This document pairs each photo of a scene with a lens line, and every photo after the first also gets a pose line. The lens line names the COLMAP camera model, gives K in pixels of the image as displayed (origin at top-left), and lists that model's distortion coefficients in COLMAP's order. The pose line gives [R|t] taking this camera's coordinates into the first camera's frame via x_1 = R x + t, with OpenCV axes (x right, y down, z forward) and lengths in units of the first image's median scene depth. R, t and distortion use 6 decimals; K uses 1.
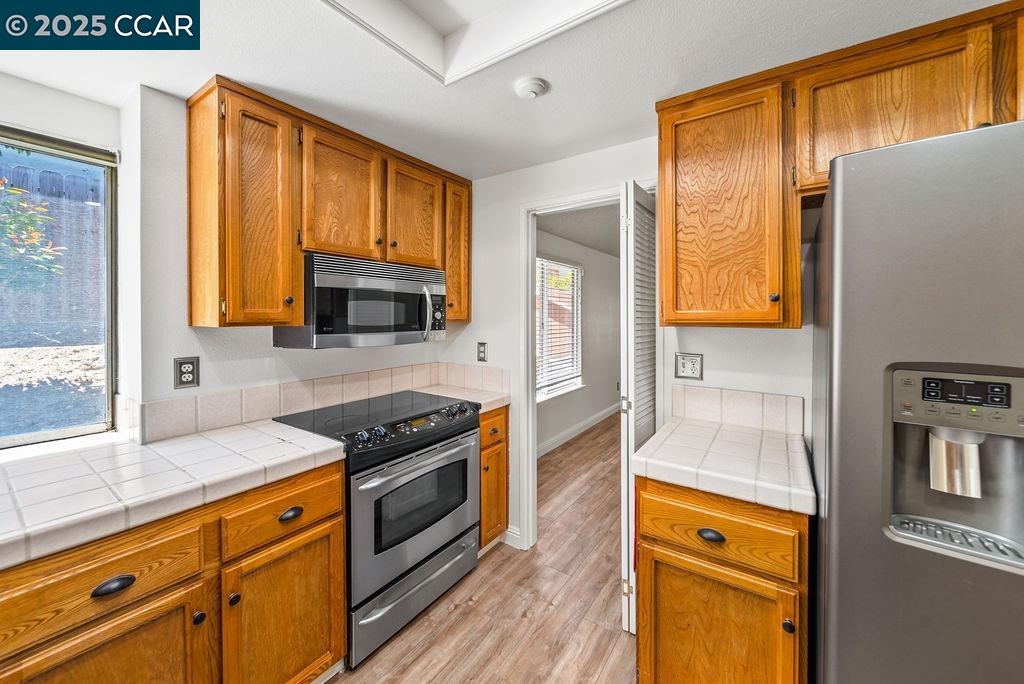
lens RADIAL K [[383.8, 0, 527.4], [0, 383.8, 316.8], [0, 0, 1]] dist [-0.001119, -0.000721]
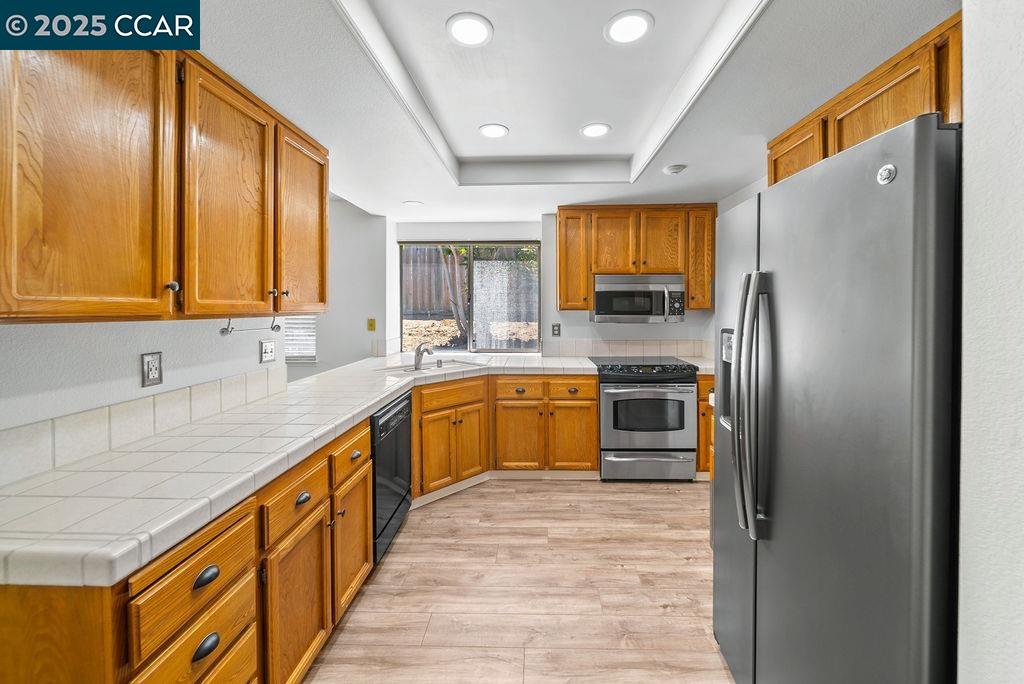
lens RADIAL K [[383.8, 0, 527.5], [0, 383.8, 311.0], [0, 0, 1]] dist [-0.001119, -0.000721]
pose [[0.537281, 0.008144, -0.843364, 0.979846], [-0.001105, 0.999959, 0.008952, 0.007867], [0.843402, -0.003878, 0.537268, -0.398406]]
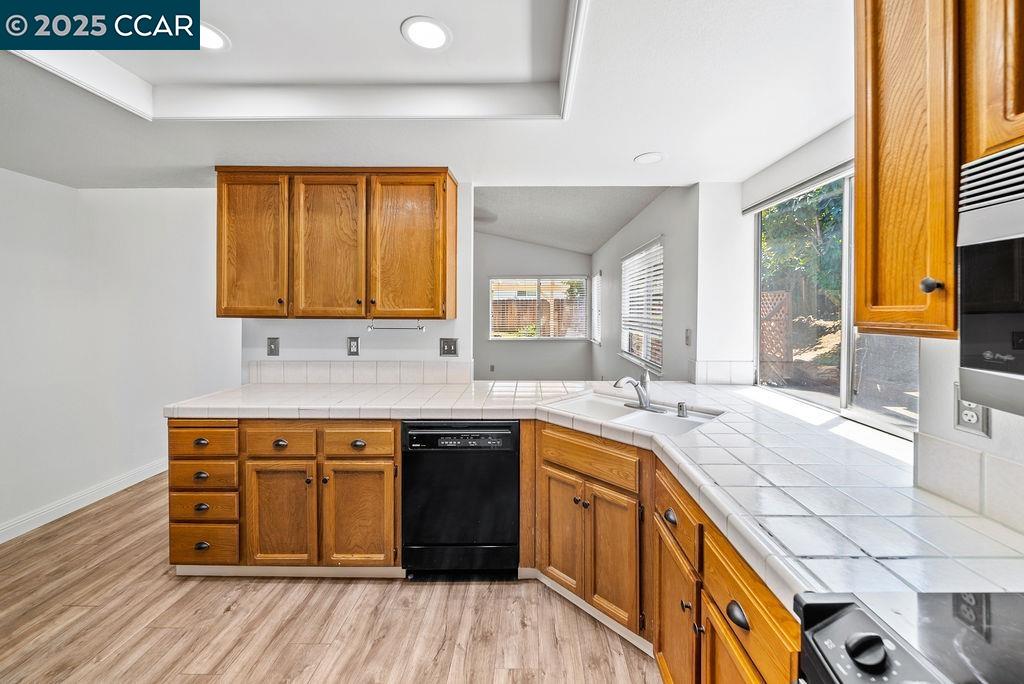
lens RADIAL K [[383.8, 0, 525.3], [0, 383.8, 314.4], [0, 0, 1]] dist [-0.001119, -0.000721]
pose [[-0.832696, -0.005055, -0.553708, -0.858027], [-0.002818, 0.999984, -0.004890, 0.039450], [0.553724, -0.002512, -0.832697, 2.515316]]
